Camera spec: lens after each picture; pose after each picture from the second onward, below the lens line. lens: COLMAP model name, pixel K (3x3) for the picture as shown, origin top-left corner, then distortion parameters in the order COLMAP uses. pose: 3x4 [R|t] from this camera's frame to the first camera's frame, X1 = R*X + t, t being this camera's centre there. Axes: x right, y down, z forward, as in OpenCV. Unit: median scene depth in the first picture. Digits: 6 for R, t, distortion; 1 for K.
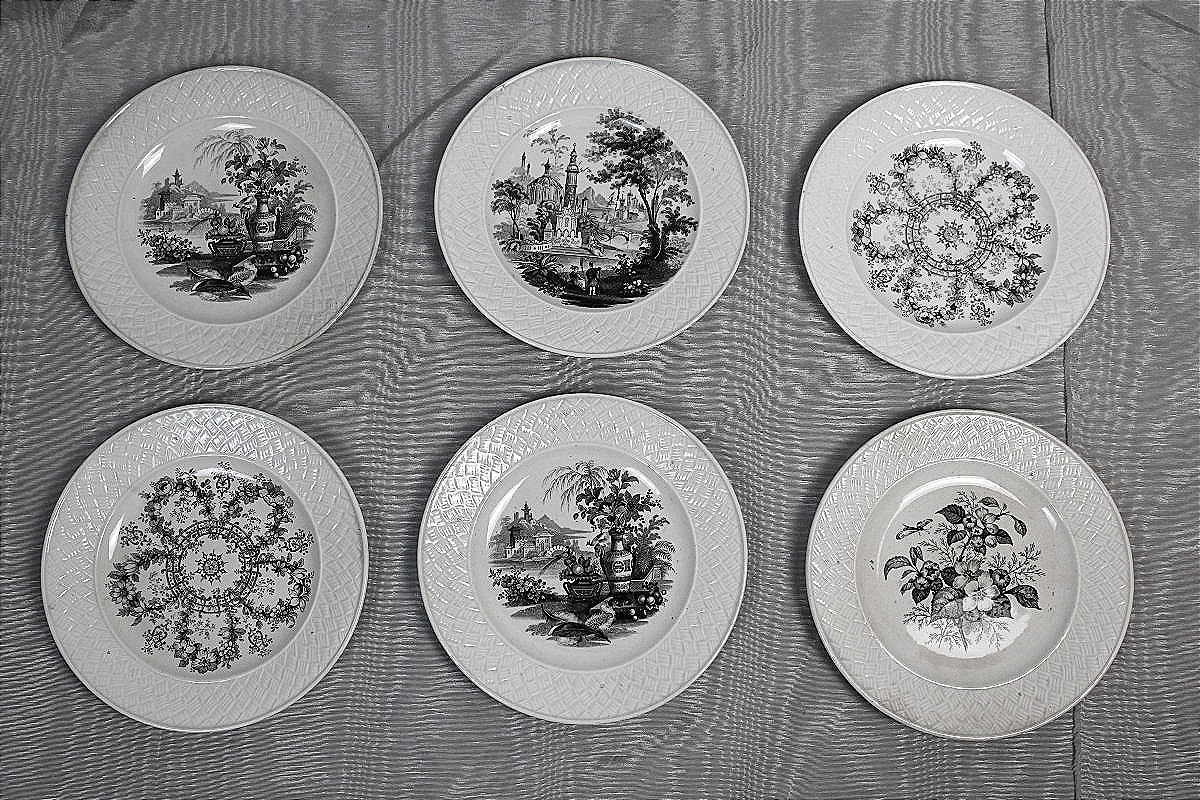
lens RADIAL K [[1486.4, 0, 595.2], [0, 1486.4, 397.6], [0, 0, 1]] dist [-0.058721, 0.000000]
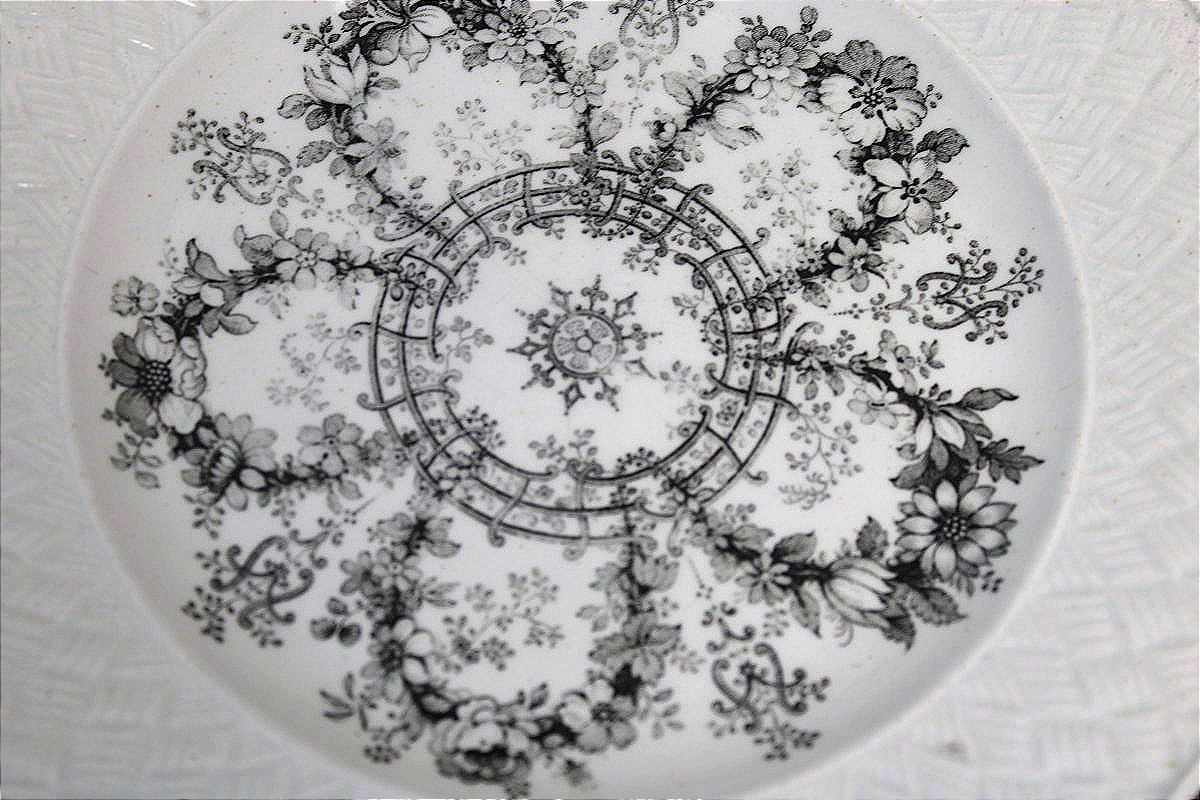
lens RADIAL K [[2259.0, 0, 604.7], [0, 2259.0, 400.1], [0, 0, 1]] dist [0.024055, 0.000000]
pose [[0.991148, -0.103260, 0.083442, 0.216850], [0.117921, 0.973487, -0.196006, -0.038424], [-0.060990, 0.204110, 0.977046, 0.689001]]
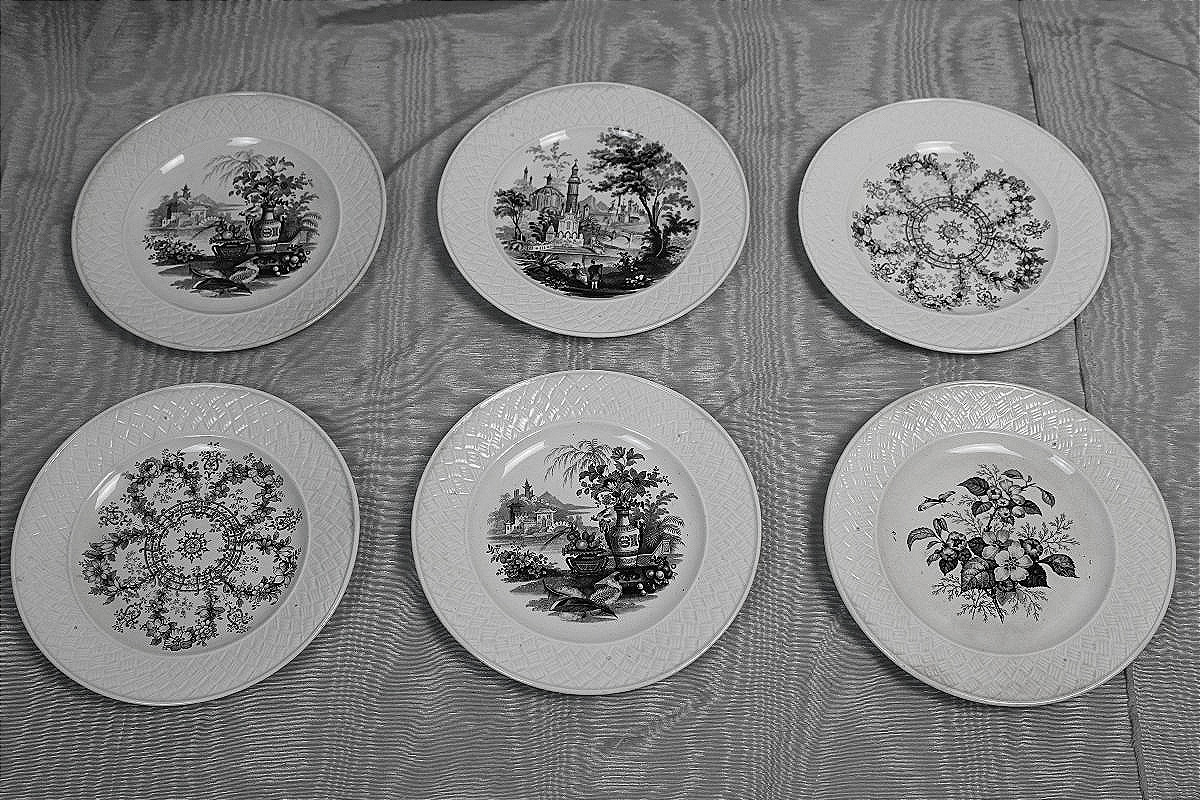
lens RADIAL K [[1486.4, 0, 601.0], [0, 1486.4, 403.8], [0, 0, 1]] dist [-0.058721, 0.000000]
pose [[0.999886, -0.013962, -0.005790, 0.007073], [0.011697, 0.957366, -0.288642, 0.290690], [0.009573, 0.288541, 0.957420, 0.070676]]
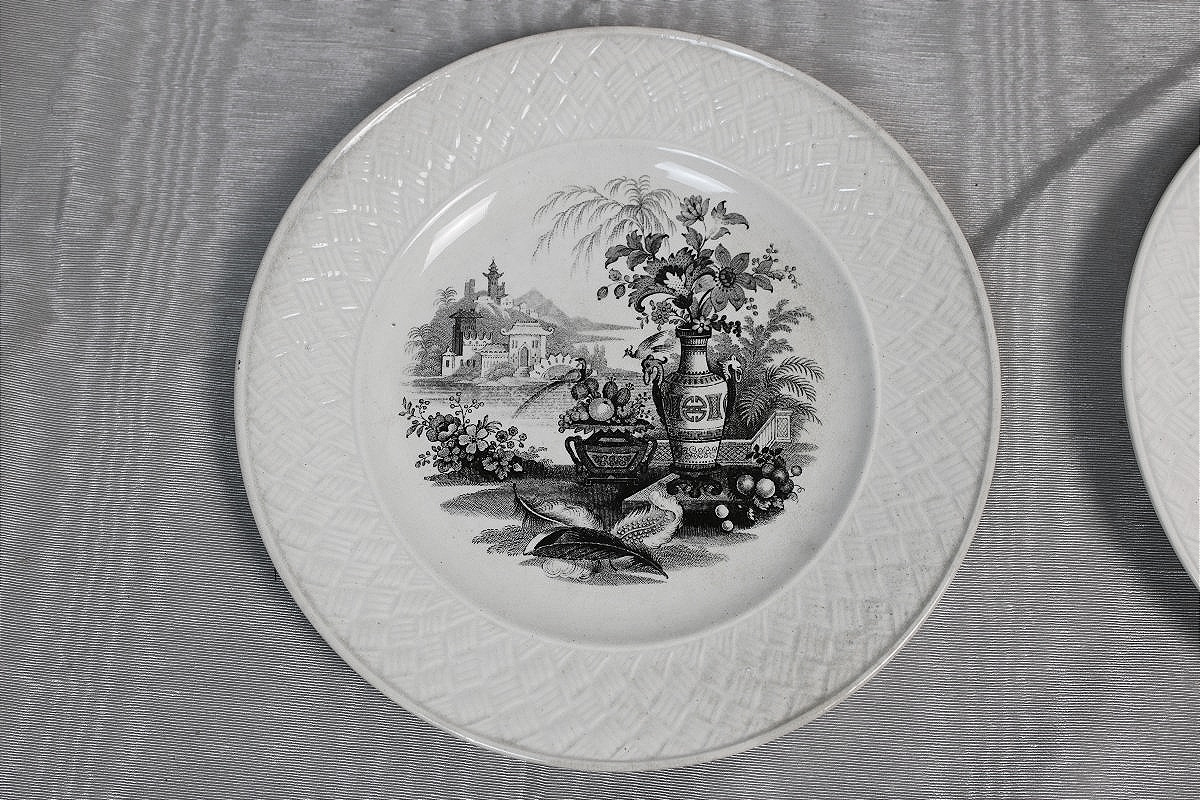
lens RADIAL K [[1486.4, 0, 595.0], [0, 1486.4, 400.5], [0, 0, 1]] dist [-0.058721, 0.000000]
pose [[0.998045, 0.046764, -0.041465, -0.235652], [-0.047941, 0.998462, -0.027847, -0.103974], [0.040099, 0.029780, 0.998752, 0.575198]]
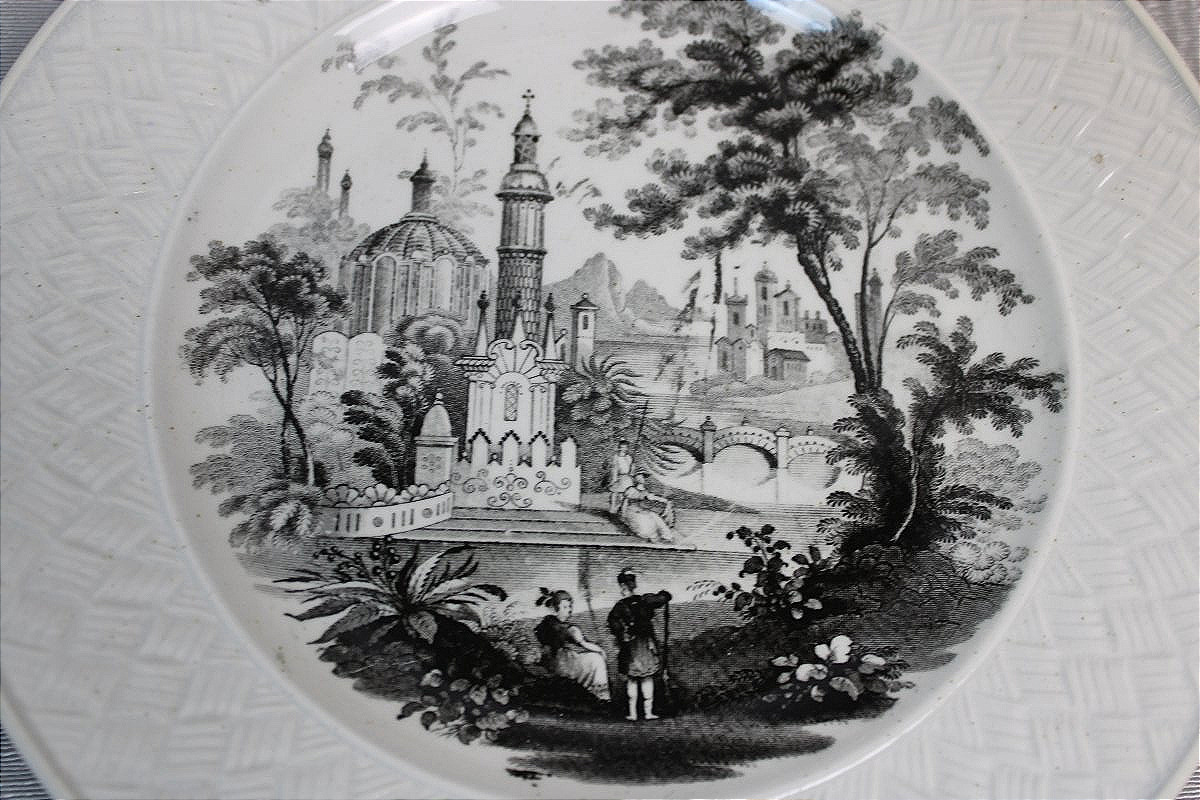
lens RADIAL K [[1486.4, 0, 598.0], [0, 1486.4, 378.6], [0, 0, 1]] dist [-0.058721, 0.000000]
pose [[0.997622, -0.046835, 0.050558, -0.017274], [0.053308, 0.989360, -0.135371, -0.089568], [-0.043680, 0.137744, 0.989504, 0.769918]]
